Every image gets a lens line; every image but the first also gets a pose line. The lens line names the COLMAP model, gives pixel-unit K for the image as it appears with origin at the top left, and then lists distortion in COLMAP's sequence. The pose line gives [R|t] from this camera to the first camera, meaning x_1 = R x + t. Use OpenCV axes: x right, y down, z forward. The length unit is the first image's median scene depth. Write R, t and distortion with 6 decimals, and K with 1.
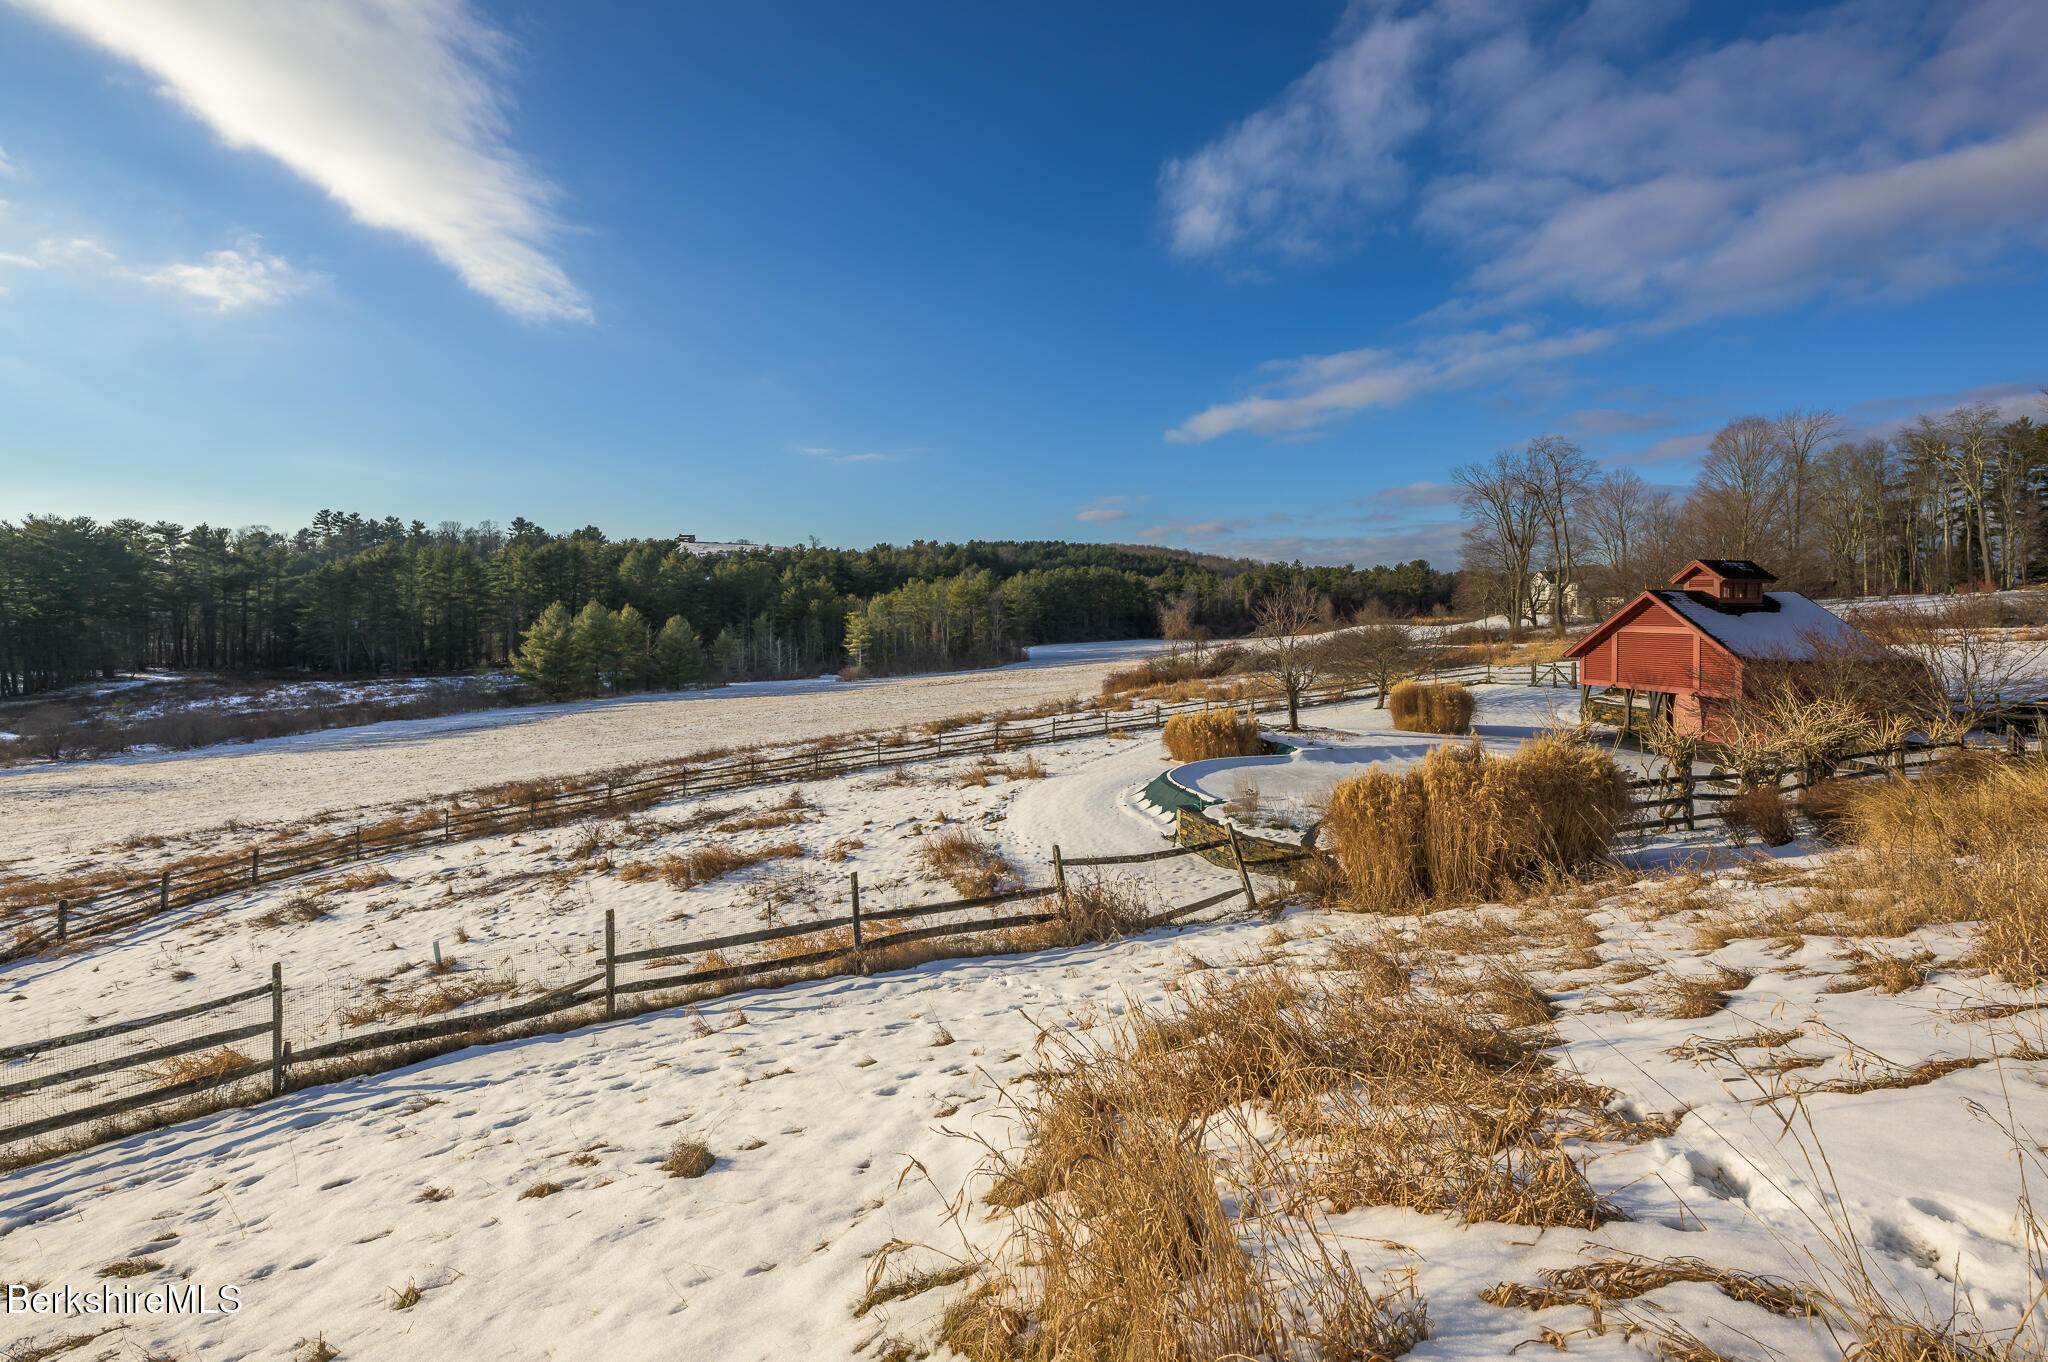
lens RADIAL K [[840.0, 0, 1026.2], [0, 840.0, 608.7], [0, 0, 1]] dist [0.000164, -0.000052]
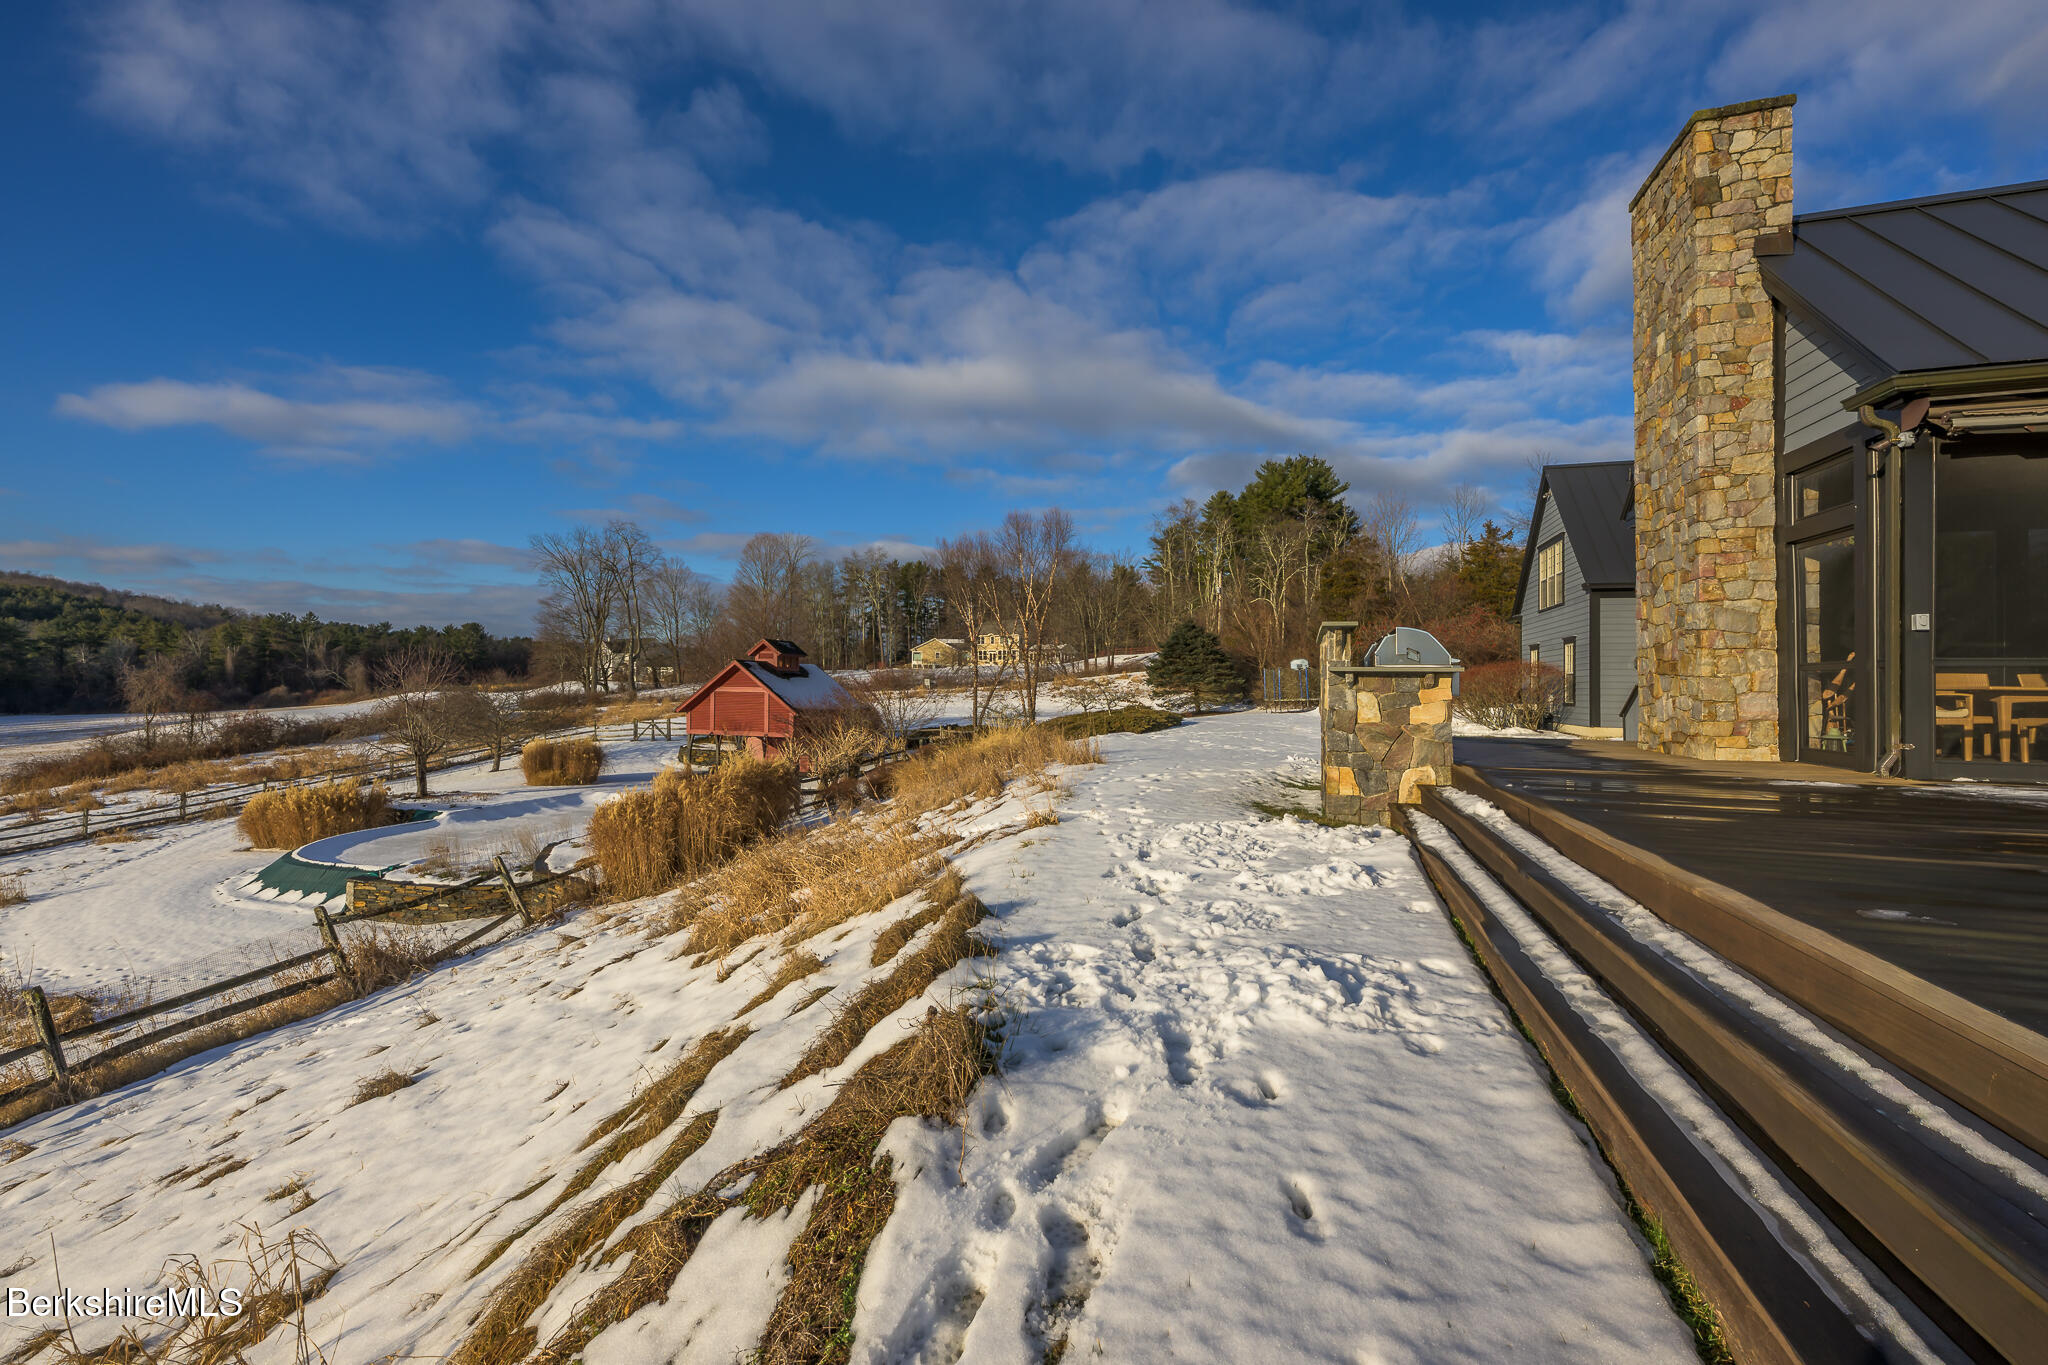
lens RADIAL K [[813.9, 0, 1024.0], [0, 813.9, 682.5], [0, 0, 1]] dist [-0.001144, -0.000258]
pose [[0.516169, 0.005838, 0.856467, -0.094871], [-0.012729, 0.999919, 0.000855, 0.005364], [-0.856392, -0.011344, 0.516201, -0.040675]]
